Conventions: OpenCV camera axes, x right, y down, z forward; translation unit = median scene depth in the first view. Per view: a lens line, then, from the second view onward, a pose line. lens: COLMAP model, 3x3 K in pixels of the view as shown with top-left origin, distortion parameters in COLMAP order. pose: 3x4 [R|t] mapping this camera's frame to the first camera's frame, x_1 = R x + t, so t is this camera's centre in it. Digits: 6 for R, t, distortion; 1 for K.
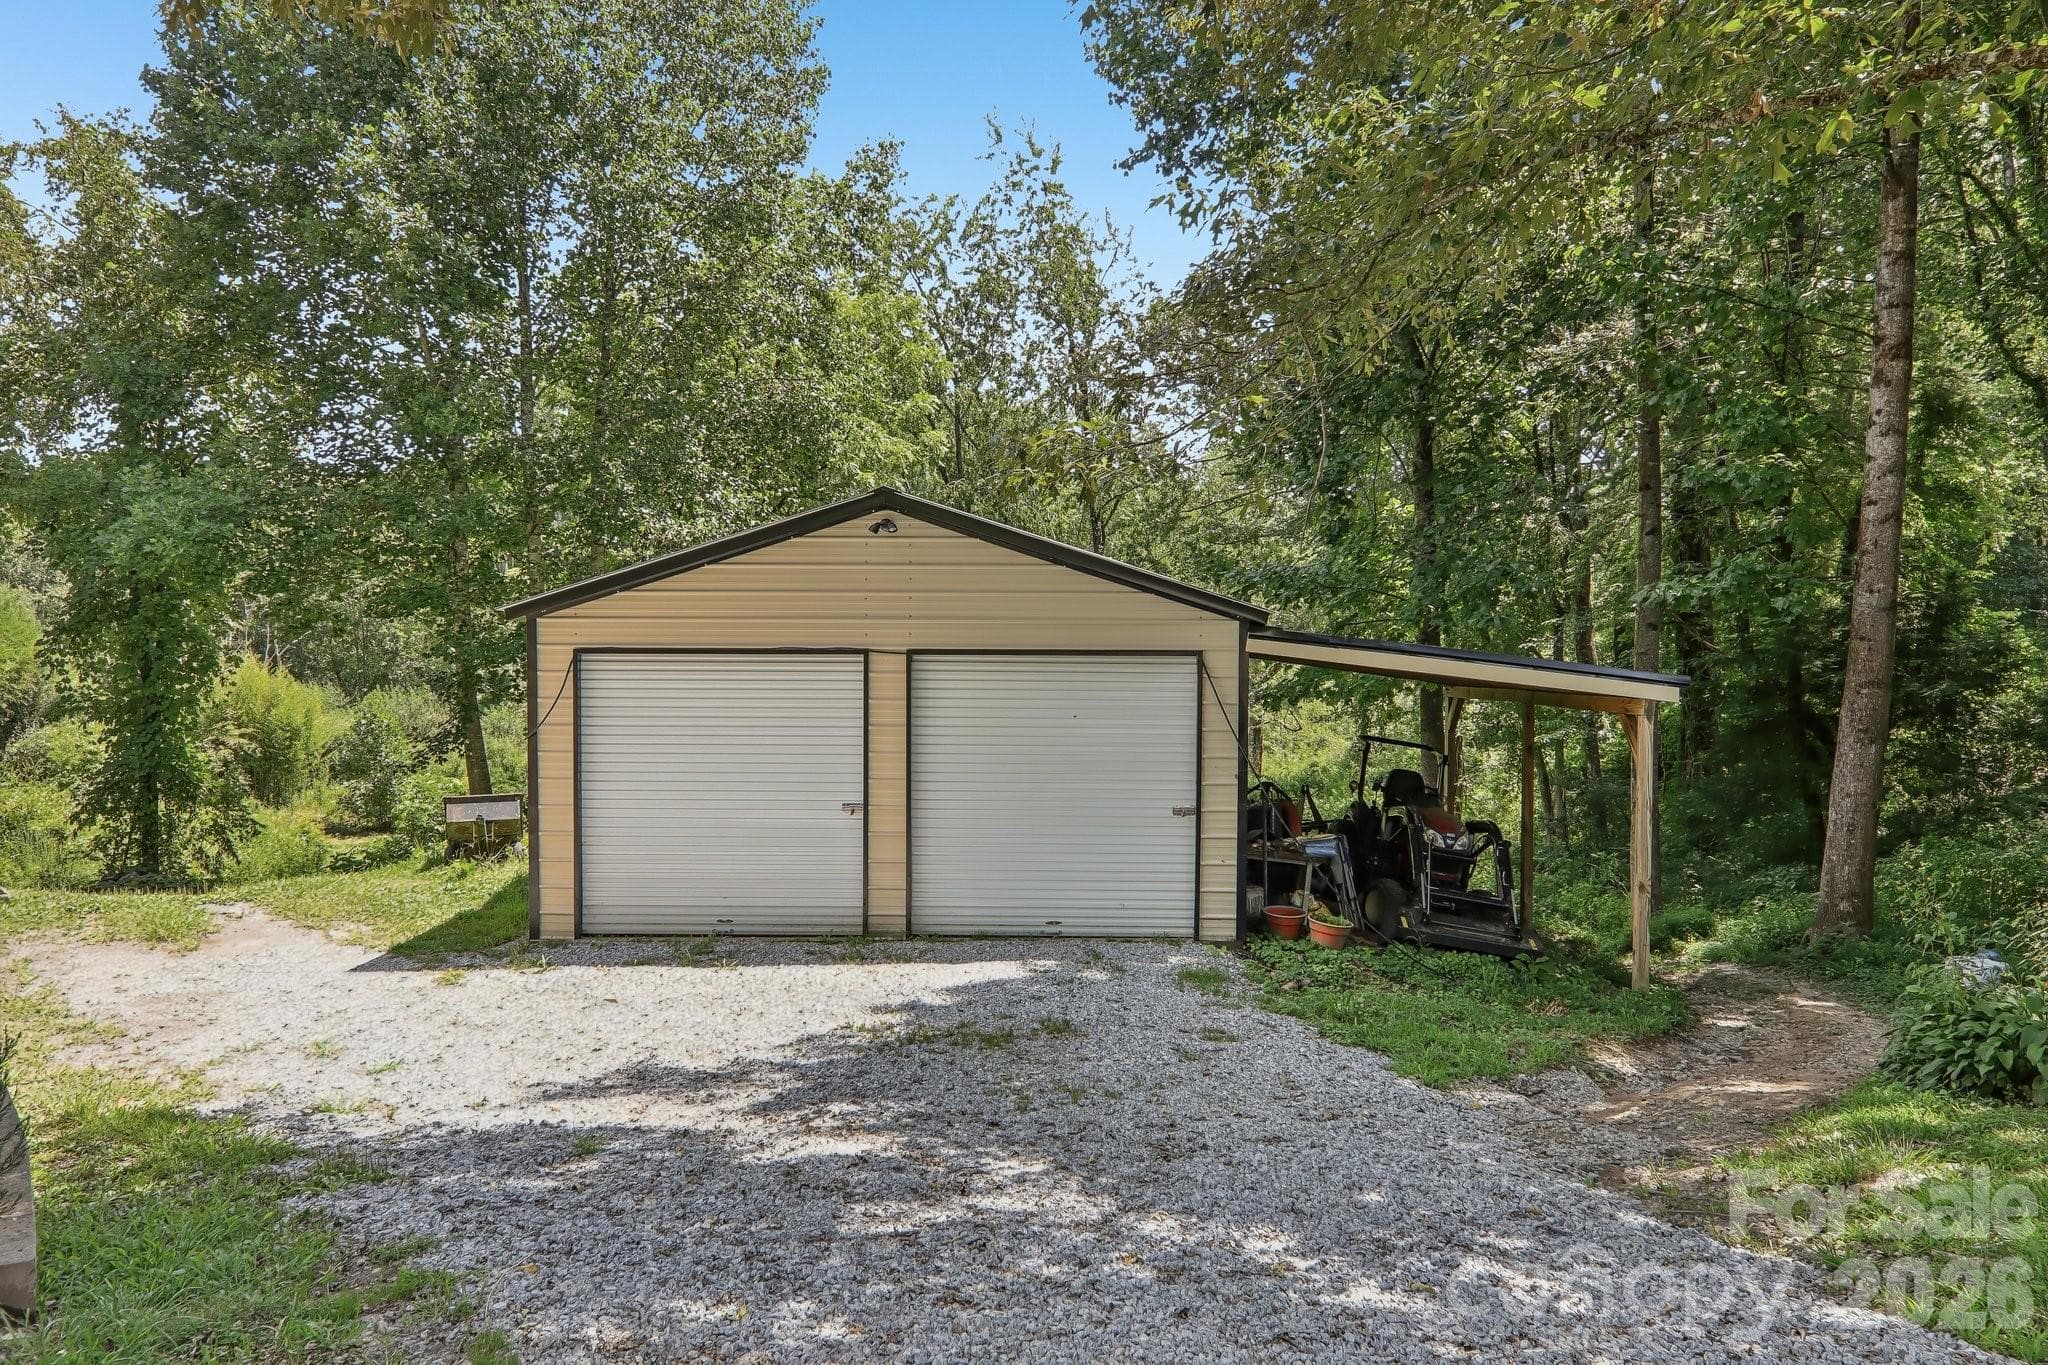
lens RADIAL K [[1429.2, 0, 1012.4], [0, 1429.2, 705.2], [0, 0, 1]] dist [0.061837, -0.080421]
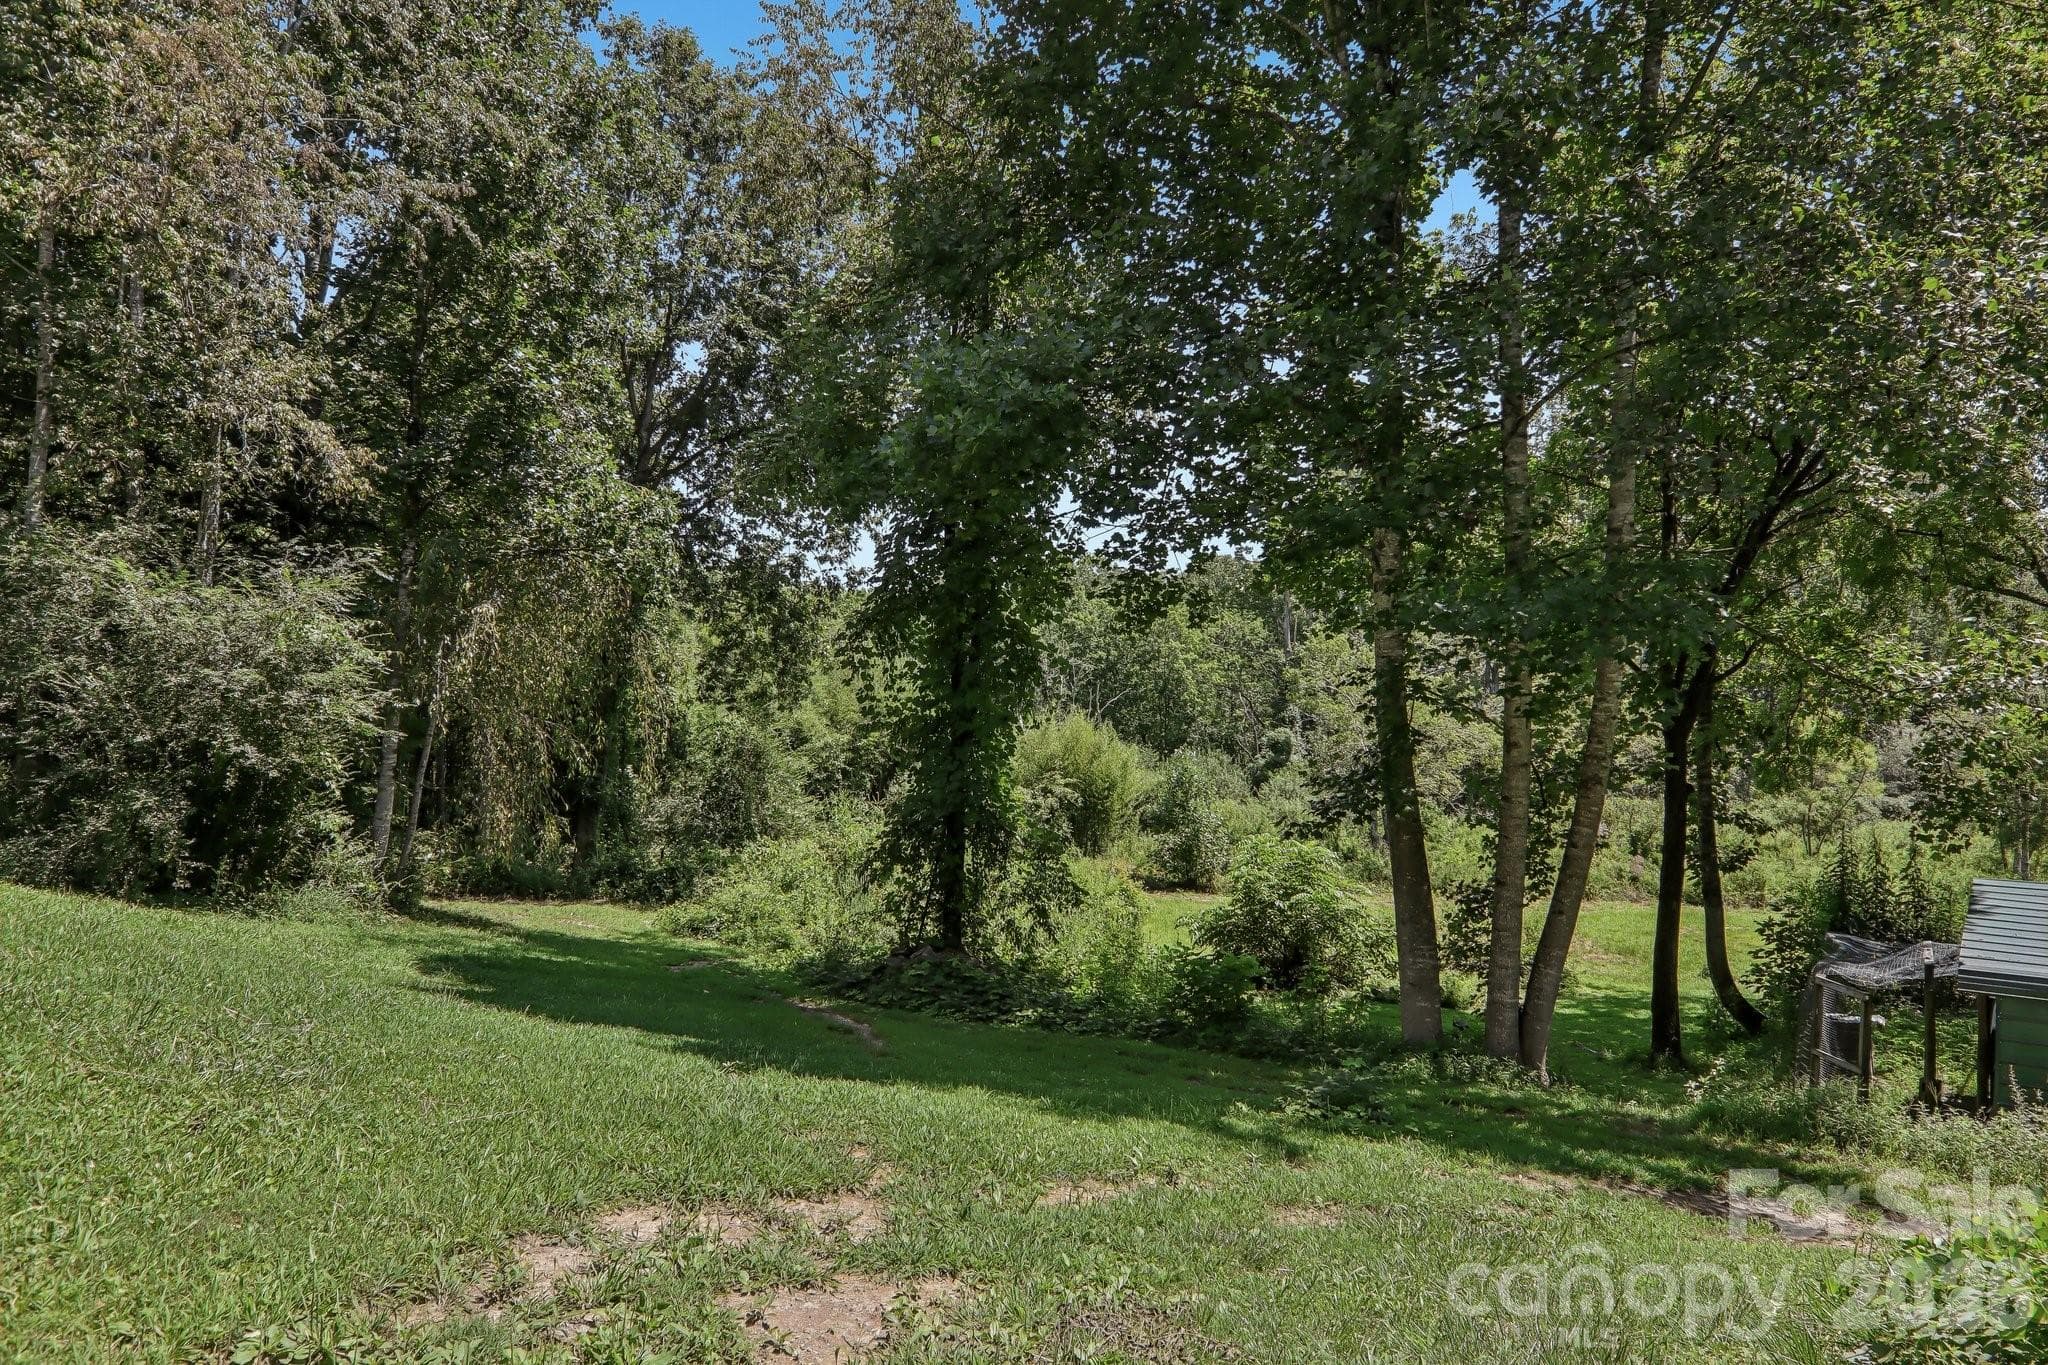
lens RADIAL K [[1429.2, 0, 1012.4], [0, 1429.2, 705.2], [0, 0, 1]] dist [0.061837, -0.080421]
pose [[0.862882, 0.013233, -0.505232, -0.180443], [-0.037495, 0.998578, -0.037884, 0.016808], [0.504012, 0.051633, 0.862152, 0.340647]]
